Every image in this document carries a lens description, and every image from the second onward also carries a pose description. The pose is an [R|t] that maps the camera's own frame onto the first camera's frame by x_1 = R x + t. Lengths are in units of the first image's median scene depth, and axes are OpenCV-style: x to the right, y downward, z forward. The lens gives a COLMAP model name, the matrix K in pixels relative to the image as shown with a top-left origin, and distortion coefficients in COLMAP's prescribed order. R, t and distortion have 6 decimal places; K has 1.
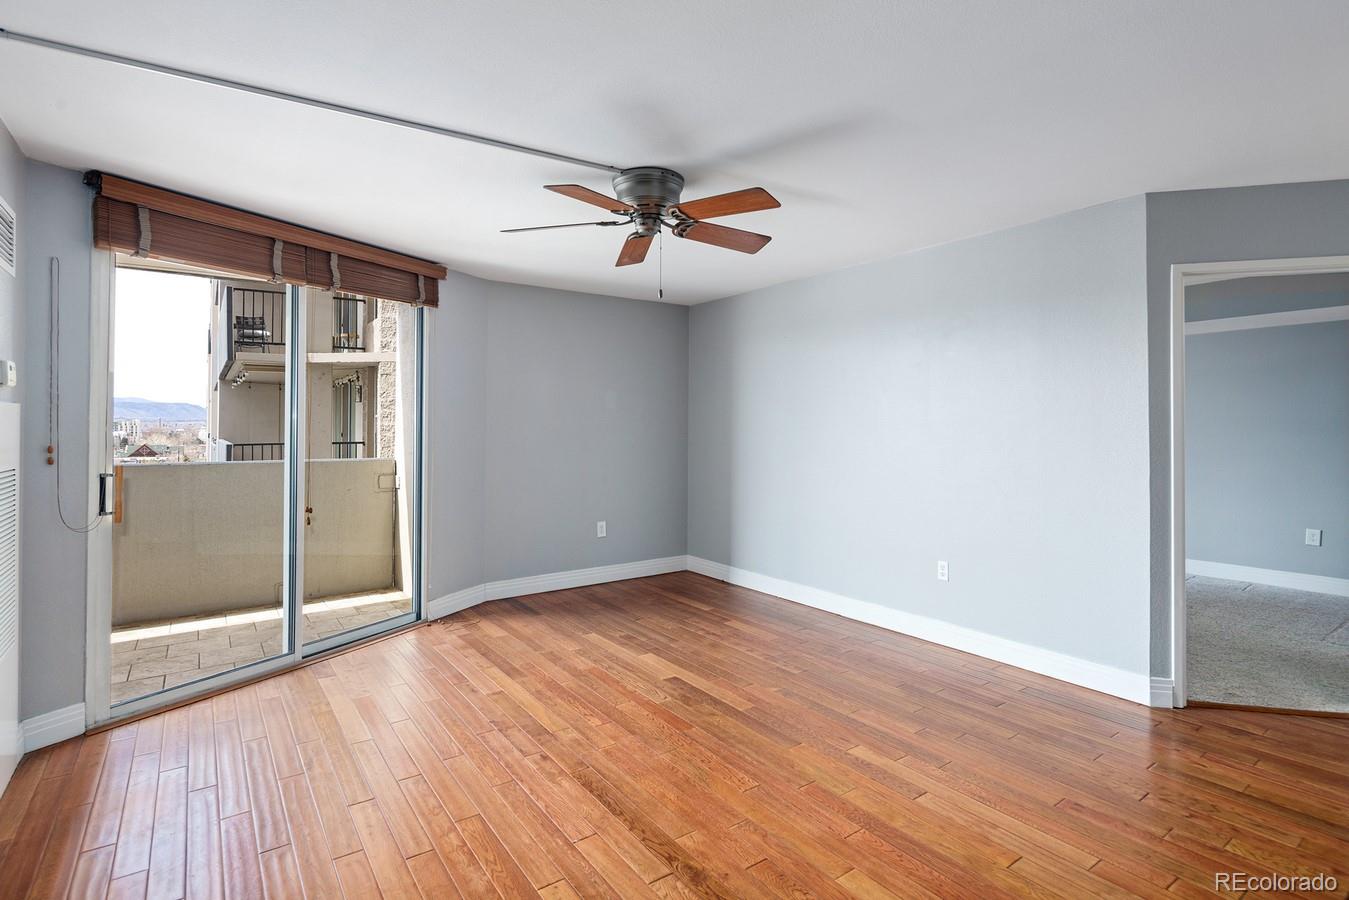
lens RADIAL K [[653.8, 0, 680.4], [0, 653.8, 400.6], [0, 0, 1]] dist [0.009558, -0.006253]
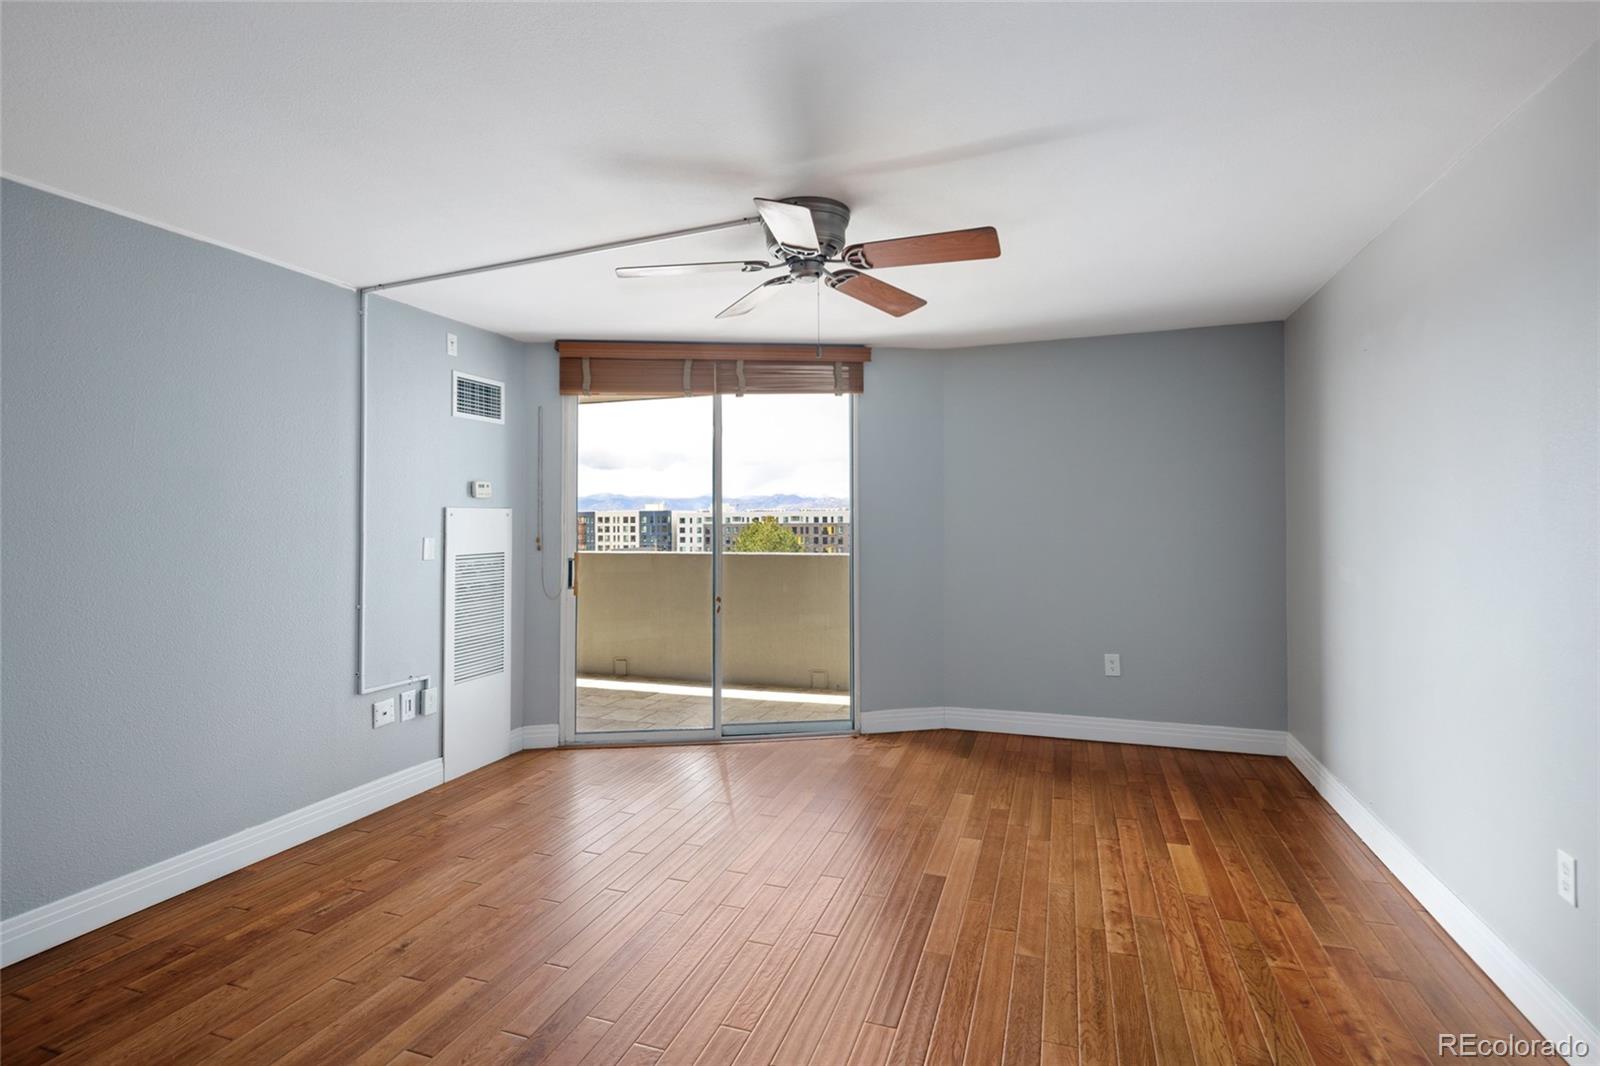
lens RADIAL K [[775.5, 0, 792.8], [0, 775.5, 489.3], [0, 0, 1]] dist [0.009558, -0.006253]
pose [[0.561719, -0.041968, -0.826263, 0.608079], [0.047603, 0.998698, -0.018364, 0.015618], [0.825958, -0.029018, 0.562985, 0.414296]]
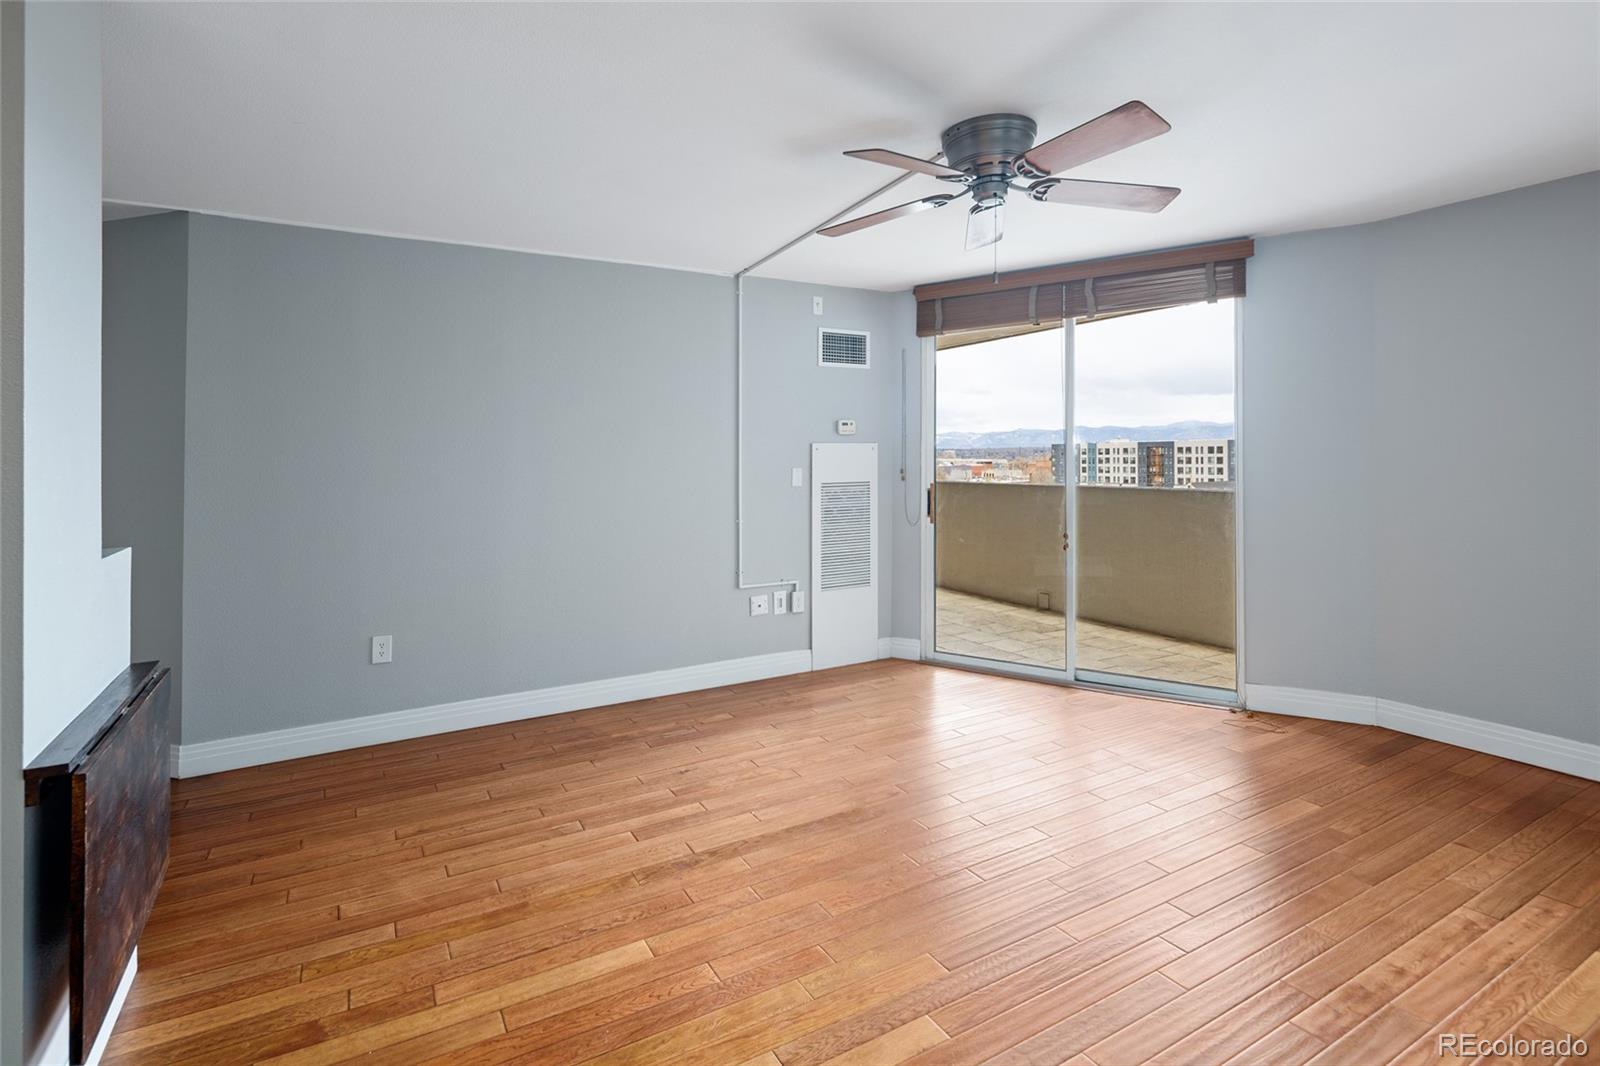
lens RADIAL K [[775.5, 0, 783.6], [0, 775.5, 443.3], [0, 0, 1]] dist [0.009558, -0.006253]
pose [[-0.120903, -0.021035, -0.992441, 0.746672], [0.056540, 0.998006, -0.028041, 0.033409], [0.991053, -0.059503, -0.119472, 0.766977]]
